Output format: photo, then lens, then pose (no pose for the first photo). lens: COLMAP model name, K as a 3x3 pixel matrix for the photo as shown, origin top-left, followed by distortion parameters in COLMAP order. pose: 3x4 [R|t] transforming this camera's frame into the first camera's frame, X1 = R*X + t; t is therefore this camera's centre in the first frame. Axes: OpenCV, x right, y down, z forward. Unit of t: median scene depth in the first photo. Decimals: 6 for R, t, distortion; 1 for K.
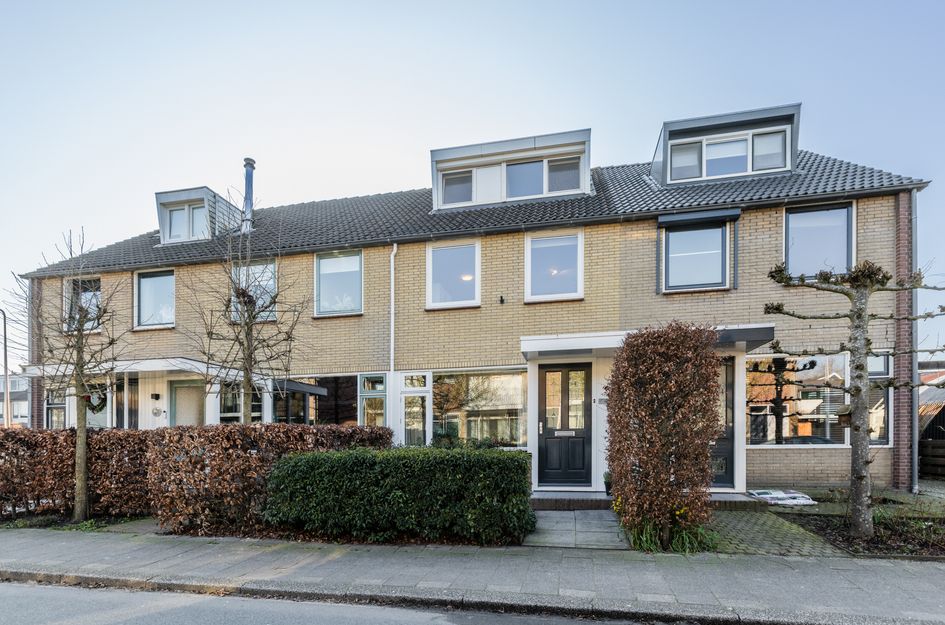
lens RADIAL K [[429.5, 0, 472.9], [0, 429.5, 331.6], [0, 0, 1]] dist [0.002036, 0.000128]
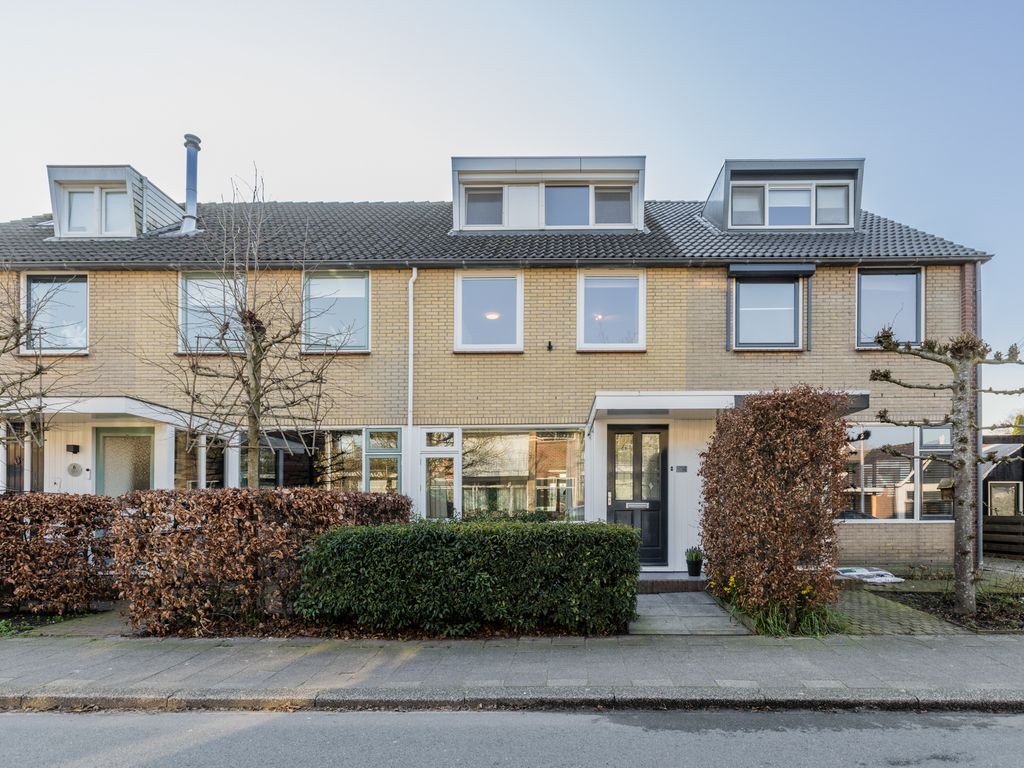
lens RADIAL K [[520.5, 0, 517.9], [0, 520.5, 378.7], [0, 0, 1]] dist [0.001974, 0.000323]
pose [[0.983261, 0.052496, 0.174475, -0.206861], [-0.051524, 0.998621, -0.010099, 0.004592], [-0.174764, 0.000940, 0.984610, 0.005365]]
